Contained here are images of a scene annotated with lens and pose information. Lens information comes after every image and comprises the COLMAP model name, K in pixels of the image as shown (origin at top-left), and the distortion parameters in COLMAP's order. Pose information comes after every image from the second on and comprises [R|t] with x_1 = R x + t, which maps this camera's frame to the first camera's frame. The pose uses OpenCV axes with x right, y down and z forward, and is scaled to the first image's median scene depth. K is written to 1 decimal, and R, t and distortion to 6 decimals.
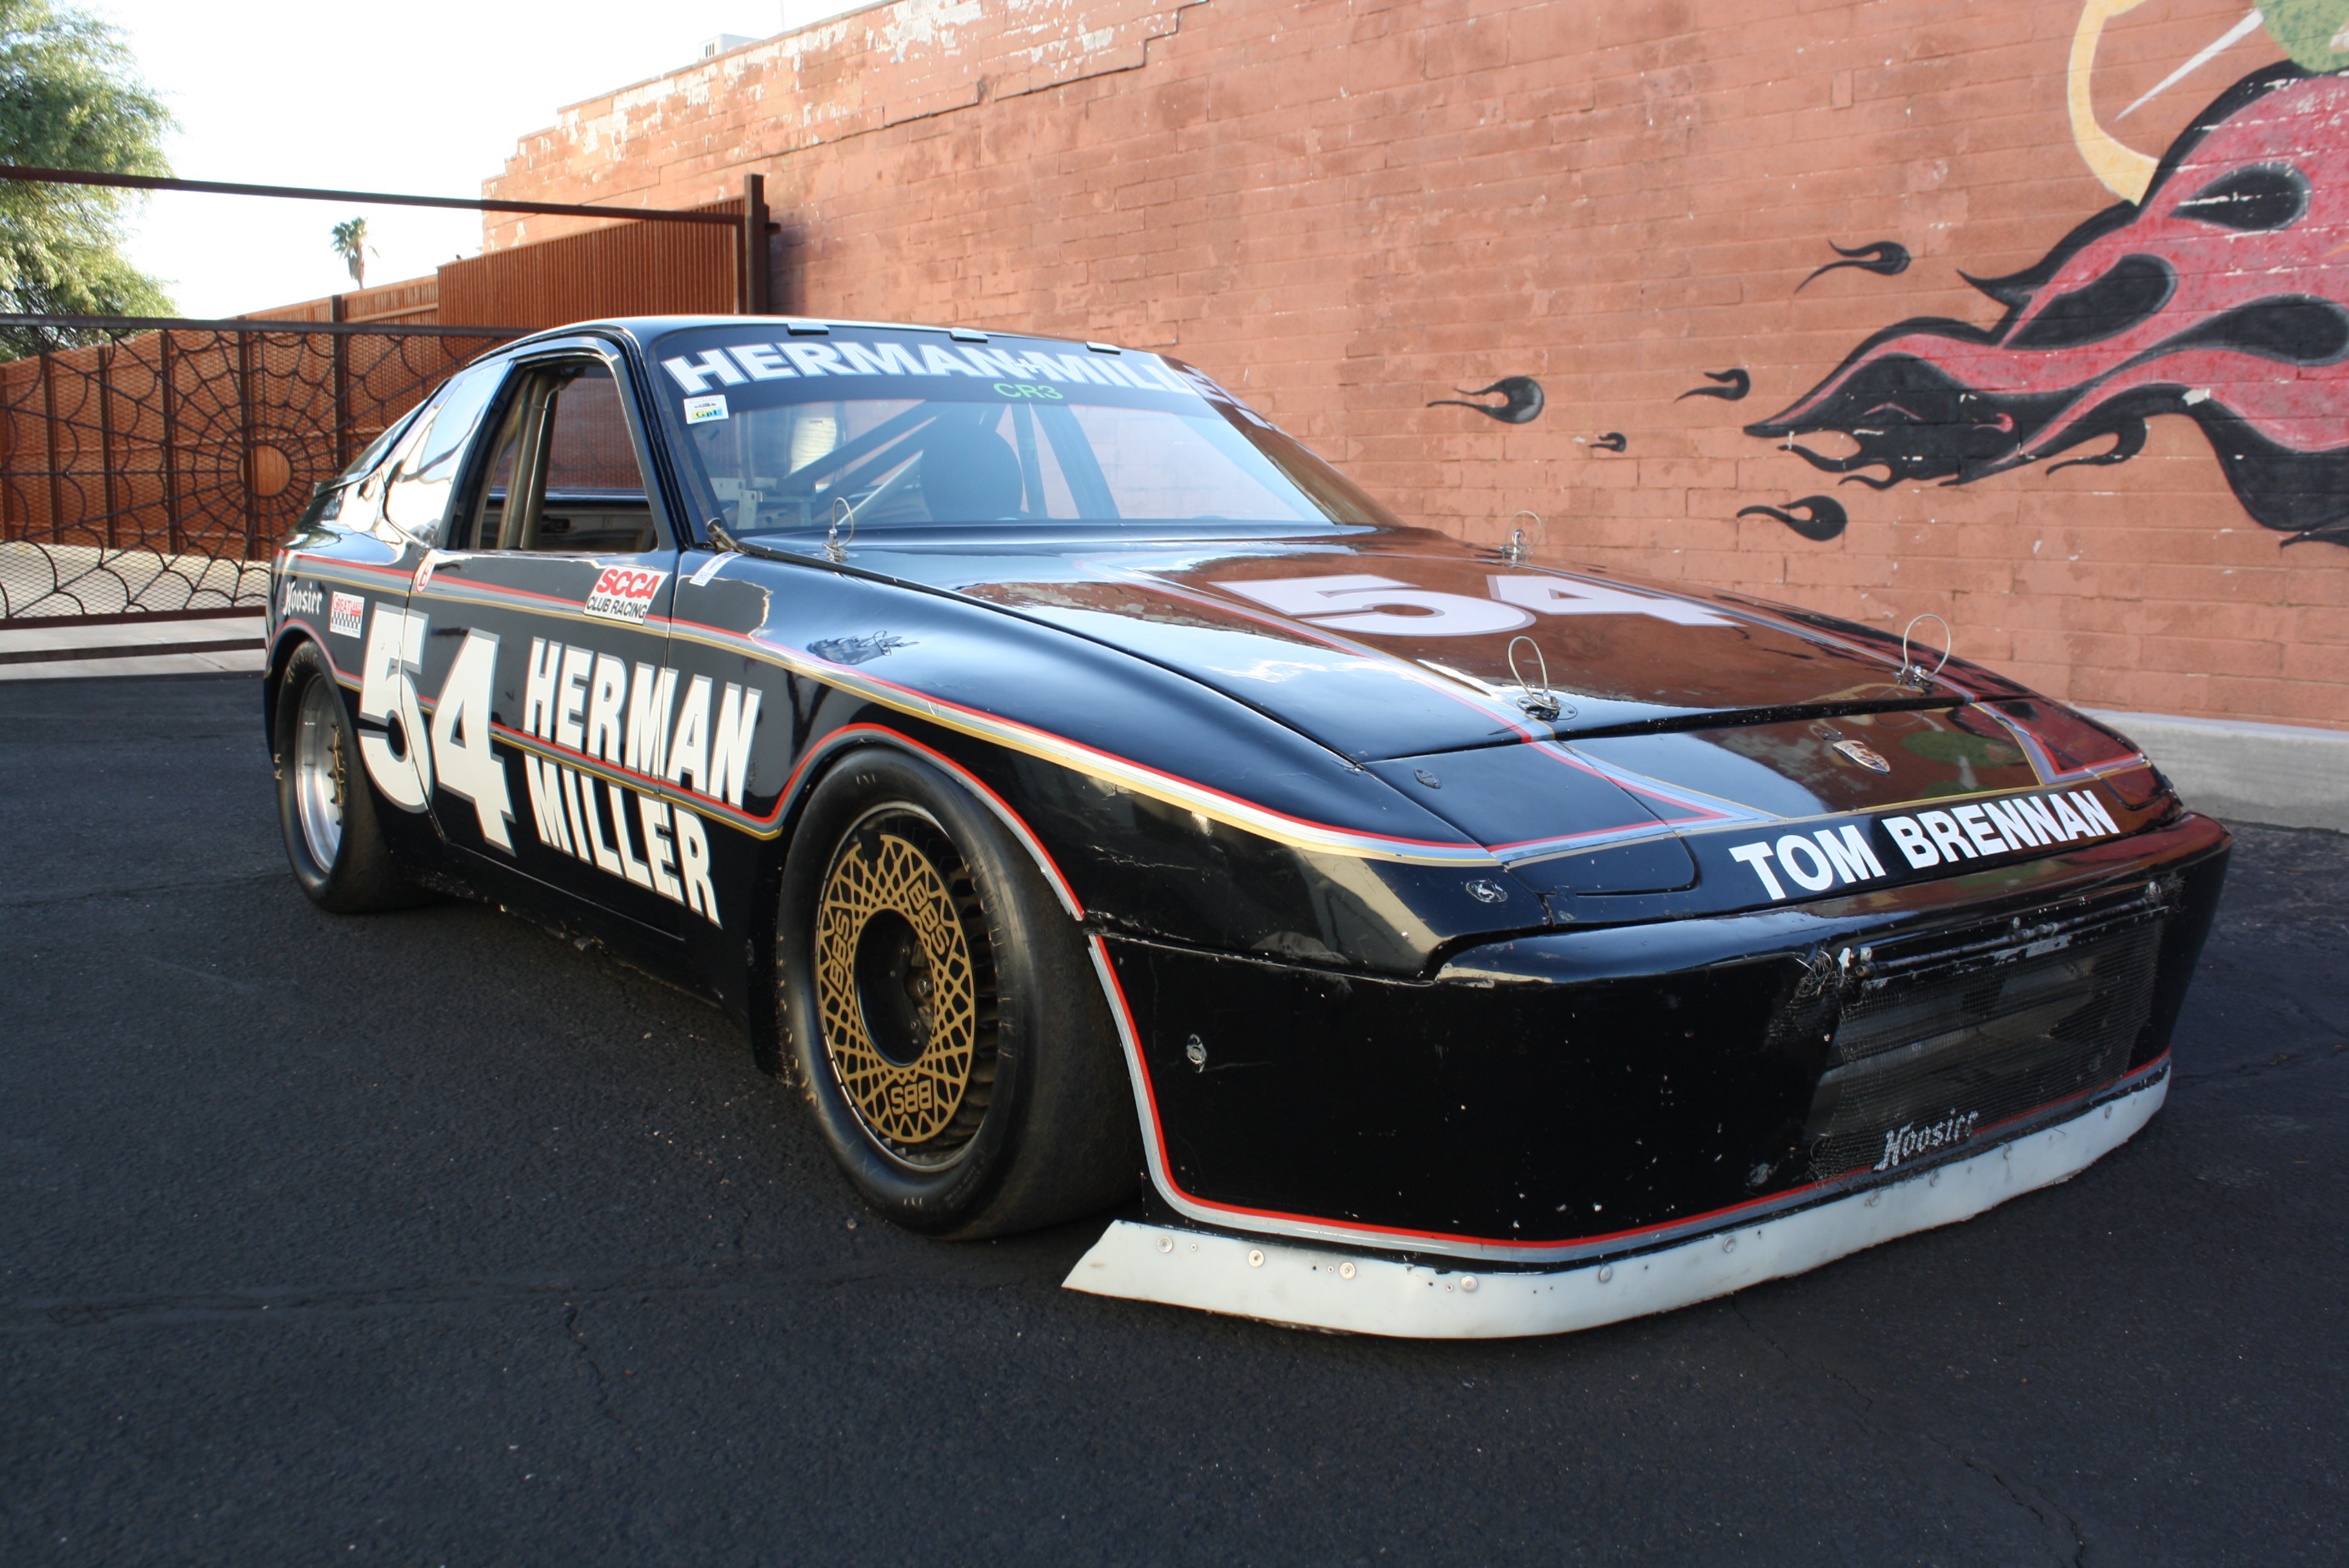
lens RADIAL K [[2116.4, 0, 1174.5], [0, 2116.4, 784.0], [0, 0, 1]] dist [-0.154996, 0.140613]
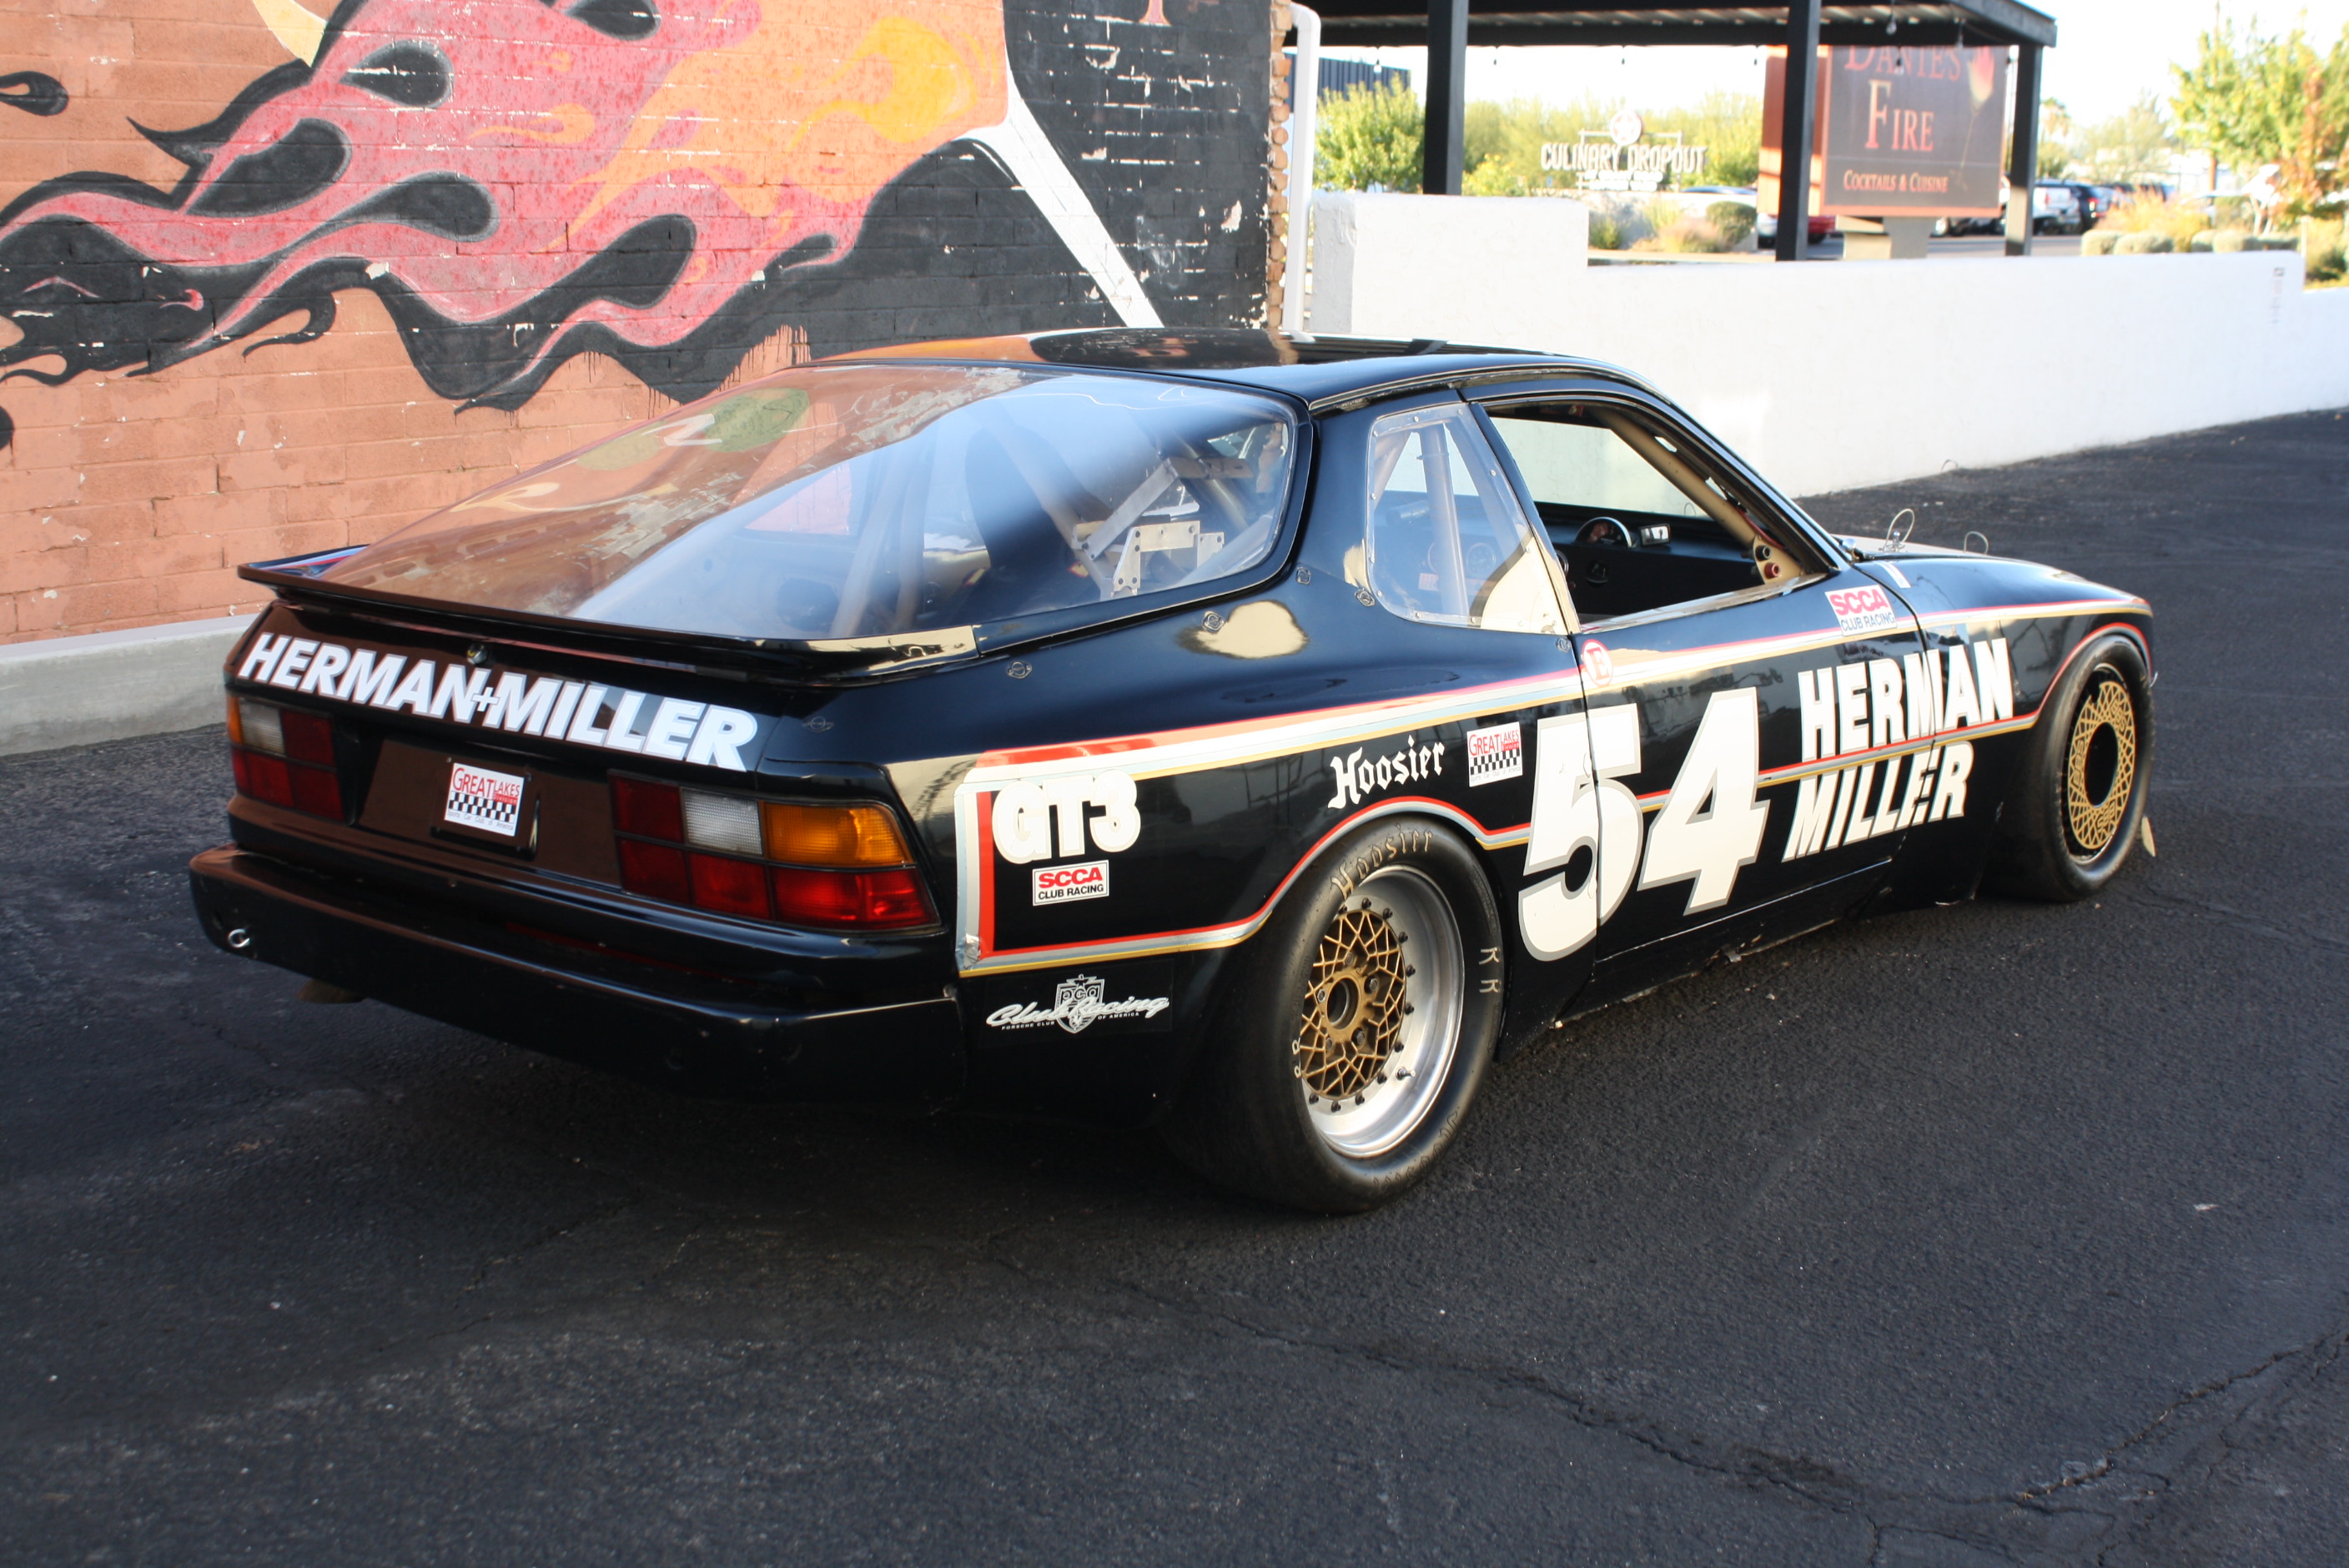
lens RADIAL K [[2886.1, 0, 1276.6], [0, 2886.1, 783.6], [0, 0, 1]] dist [-0.112850, 0.167504]
pose [[-0.229172, -0.206554, 0.951218, -0.881551], [0.111868, 0.965162, 0.236533, -0.209518], [-0.966936, 0.160618, -0.198082, 0.824384]]
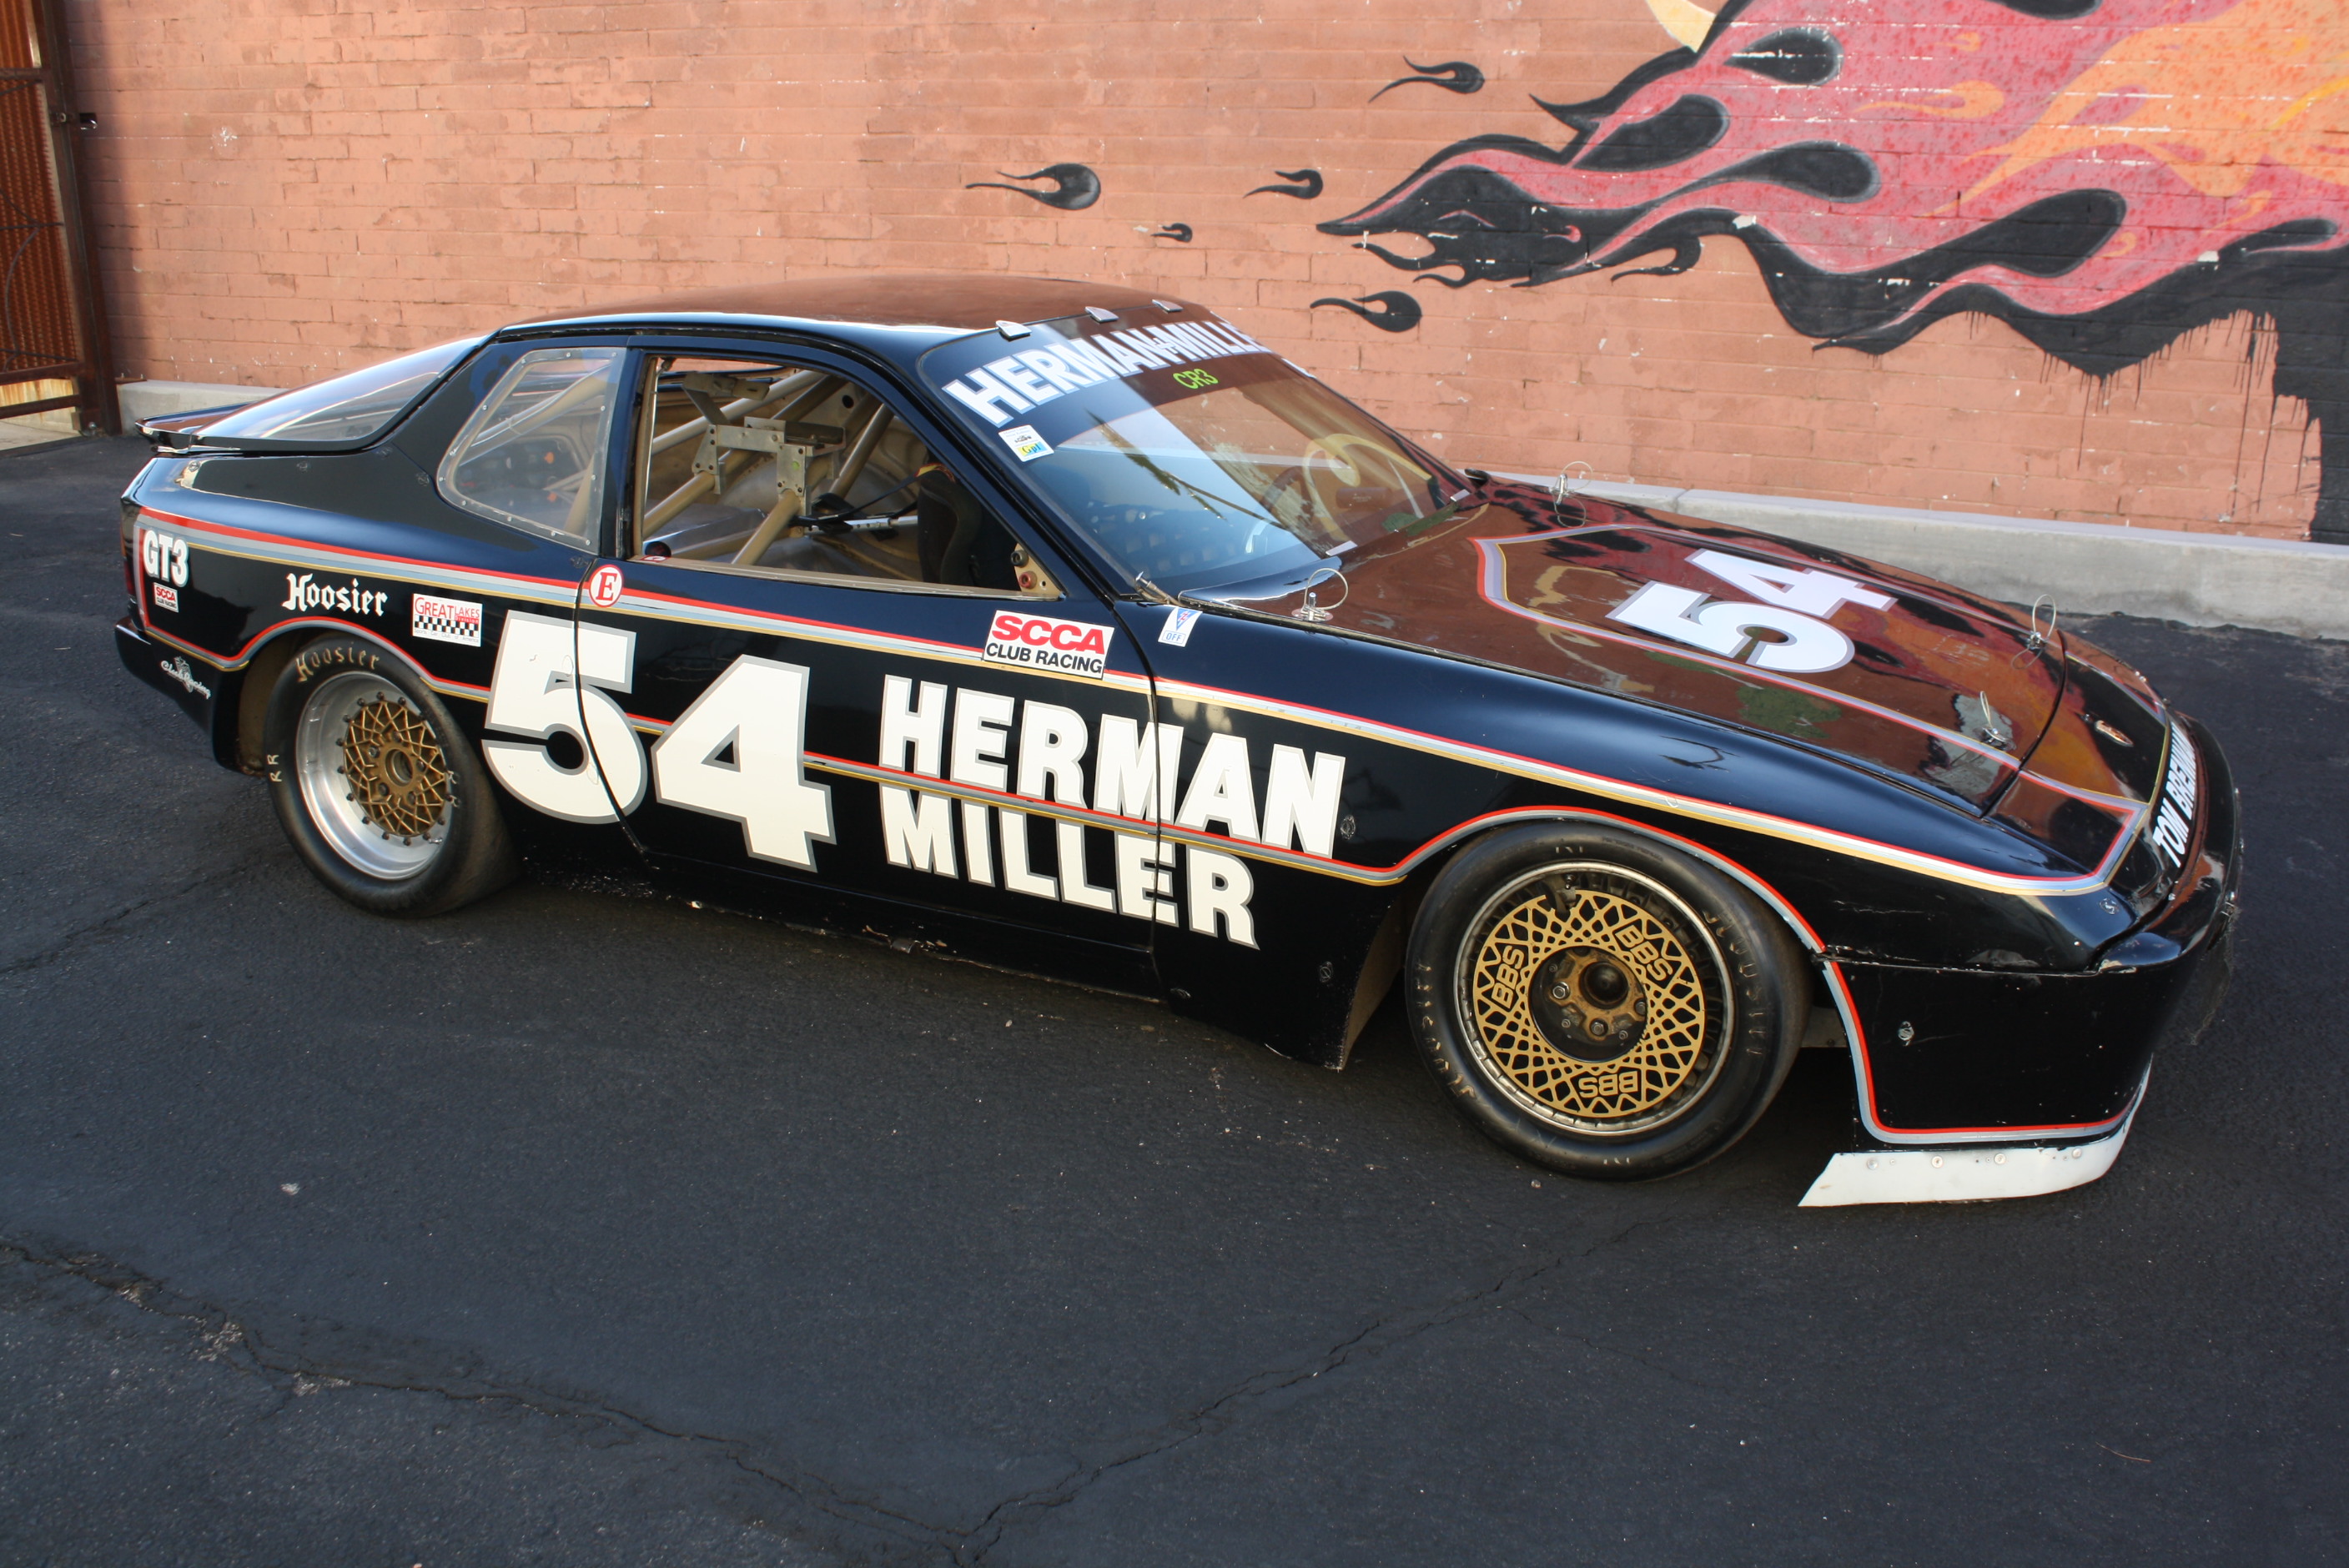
lens RADIAL K [[2224.9, 0, 1174.5], [0, 2224.9, 784.0], [0, 0, 1]] dist [-0.152977, 0.153012]
pose [[0.899034, -0.129693, 0.418231, -0.340520], [0.055944, 0.981324, 0.184050, -0.111764], [-0.434290, -0.142069, 0.889499, -0.026114]]
